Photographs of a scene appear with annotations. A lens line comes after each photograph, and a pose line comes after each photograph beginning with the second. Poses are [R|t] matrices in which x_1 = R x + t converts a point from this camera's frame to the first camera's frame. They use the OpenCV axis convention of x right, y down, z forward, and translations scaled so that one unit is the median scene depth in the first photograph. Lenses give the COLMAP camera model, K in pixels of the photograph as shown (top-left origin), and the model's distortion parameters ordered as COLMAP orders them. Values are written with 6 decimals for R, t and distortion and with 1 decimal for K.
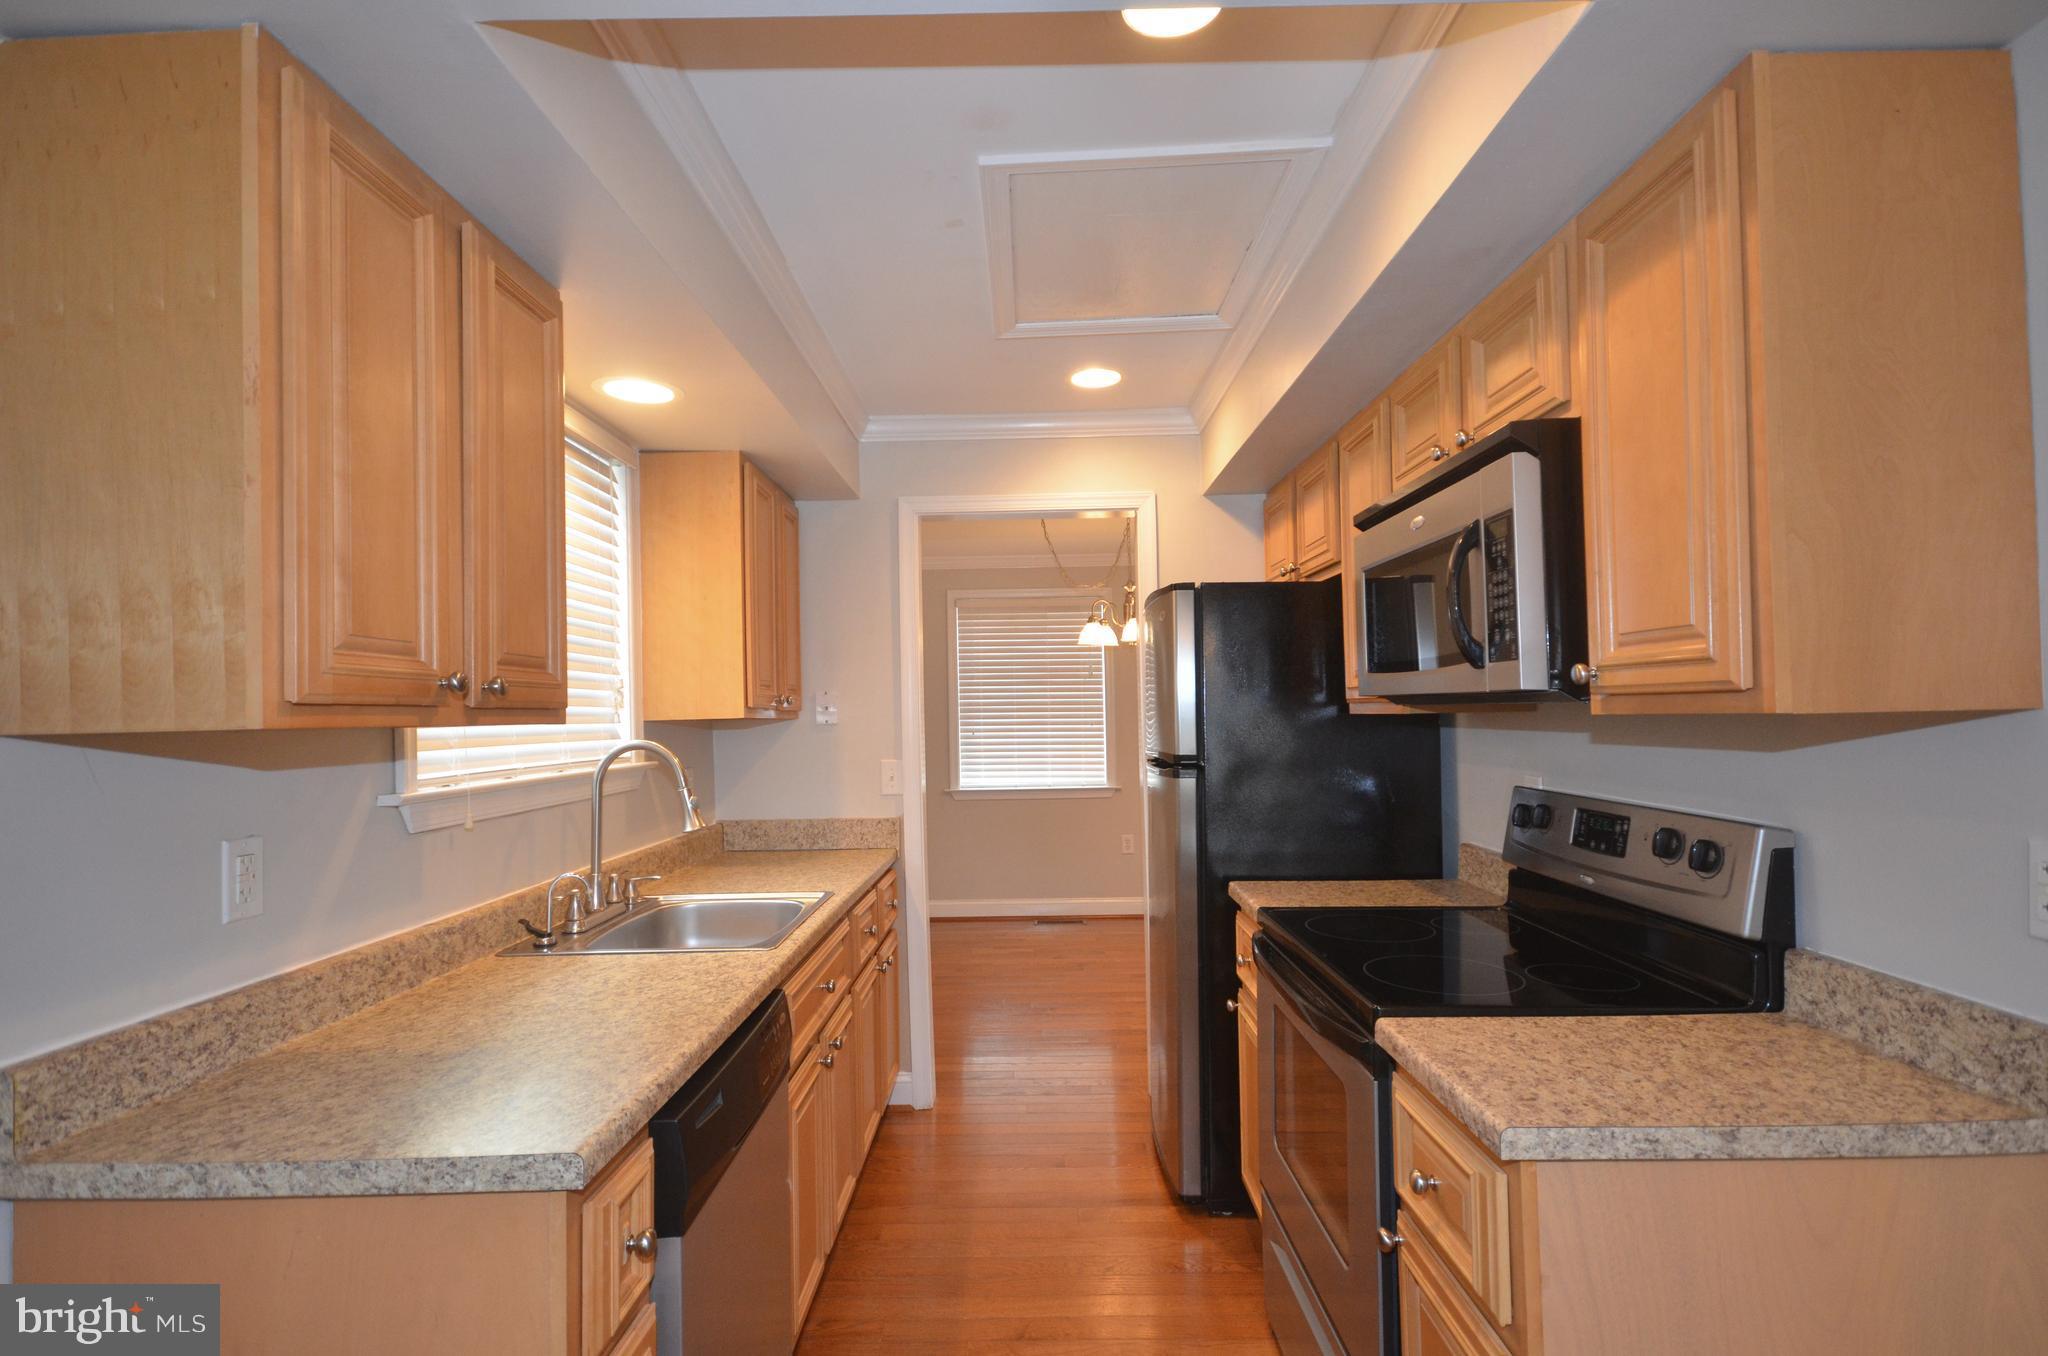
lens RADIAL K [[1009.3, 0, 1027.1], [0, 1009.3, 691.1], [0, 0, 1]] dist [0.002585, 0.000209]
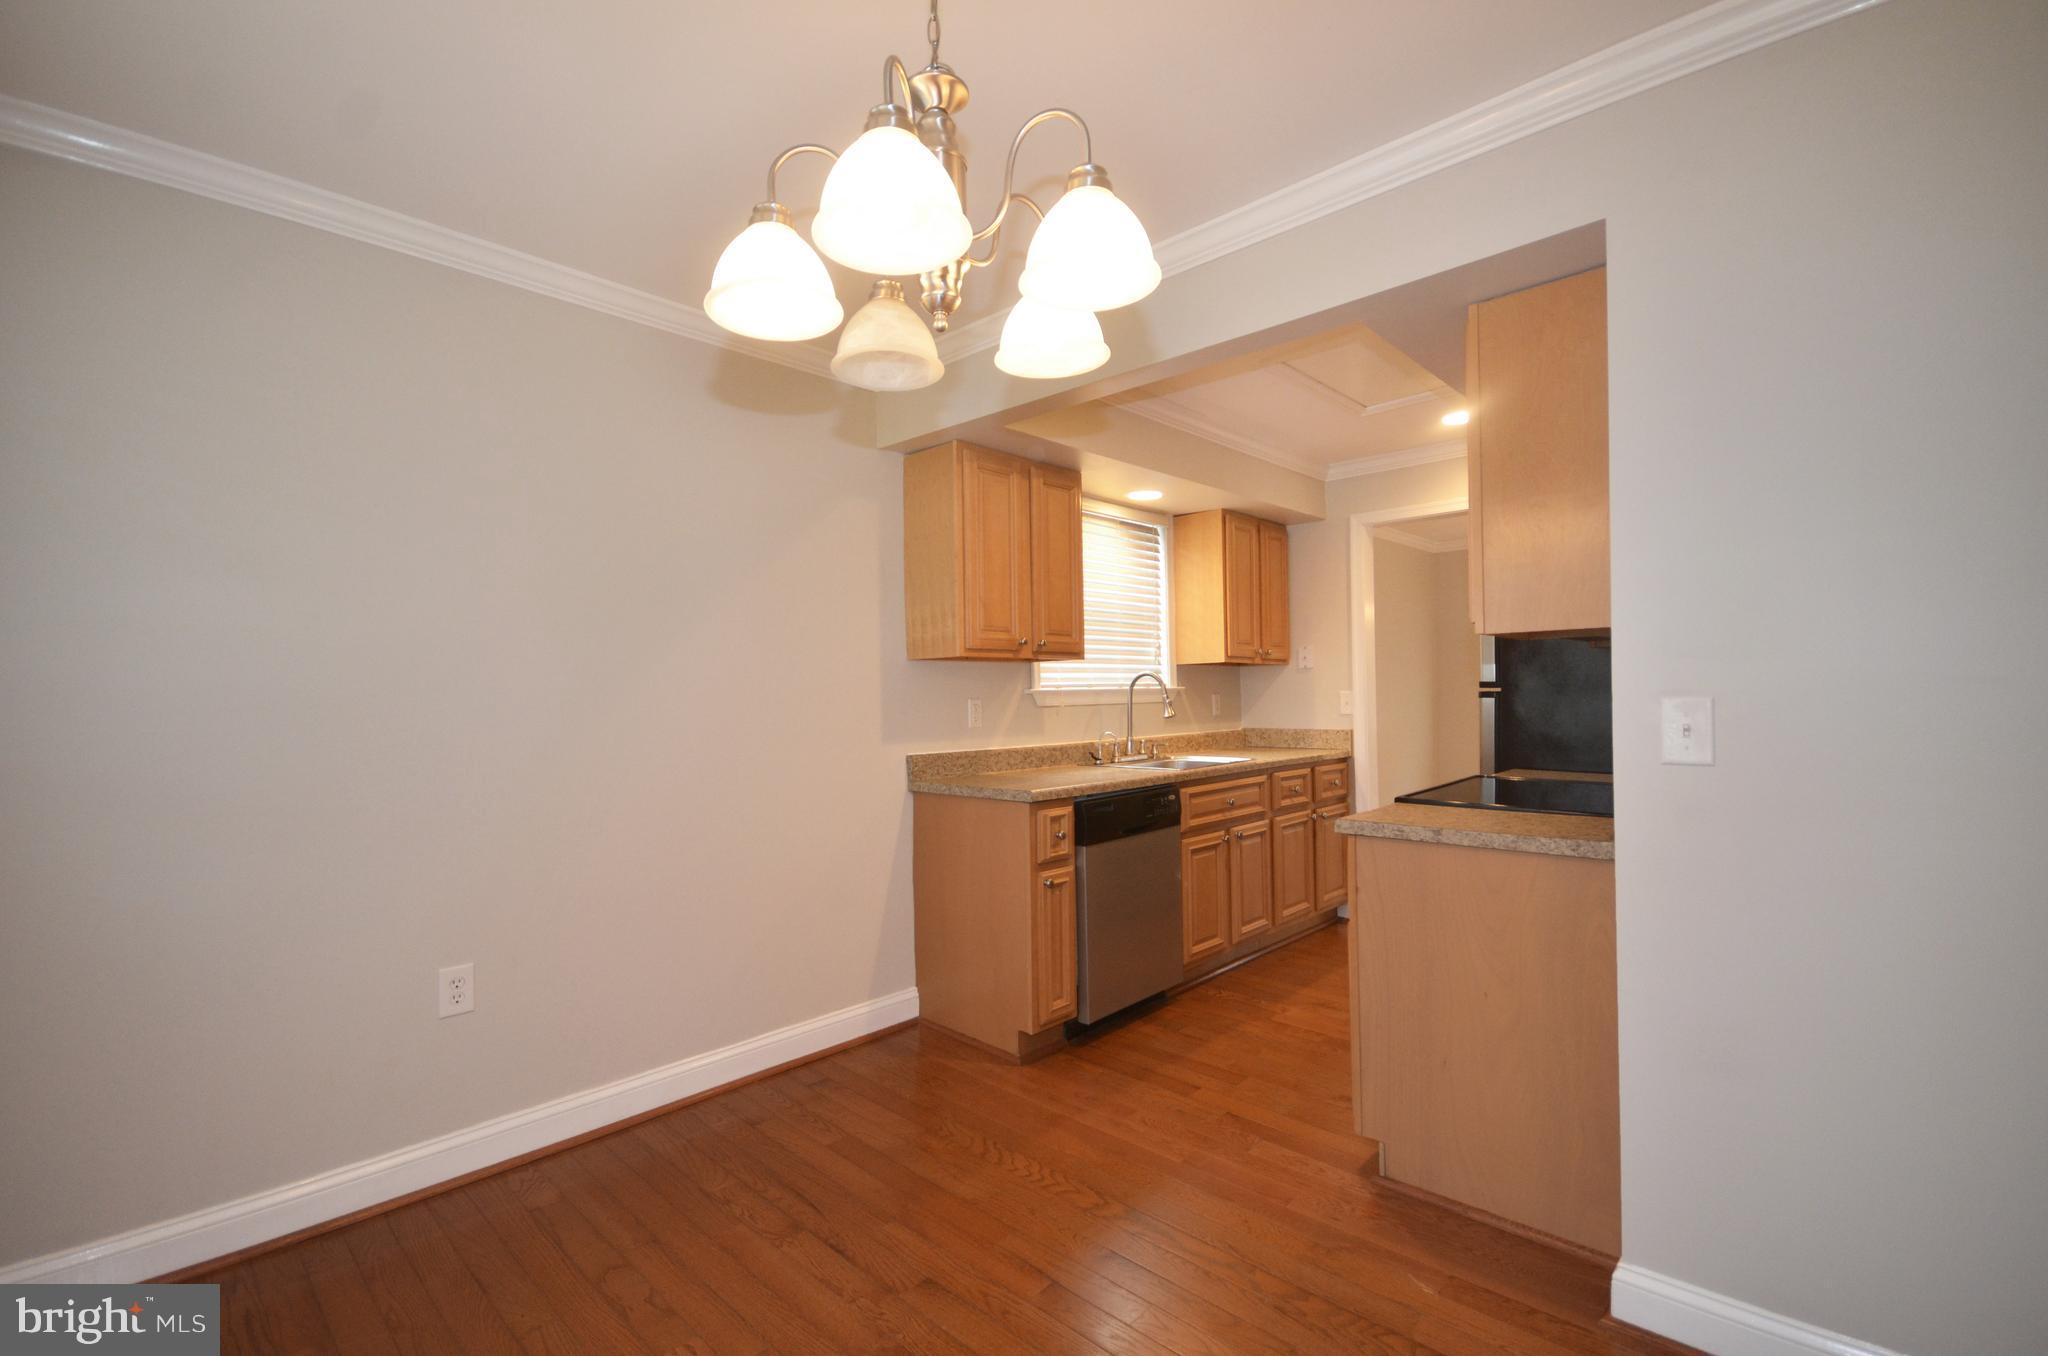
lens RADIAL K [[904.3, 0, 1020.6], [0, 904.3, 681.2], [0, 0, 1]] dist [0.002077, -0.000786]
pose [[0.730804, -0.002794, -0.682582, 0.906630], [0.018167, 0.999717, 0.015359, 0.050240], [0.682346, -0.023625, 0.730648, -0.662117]]
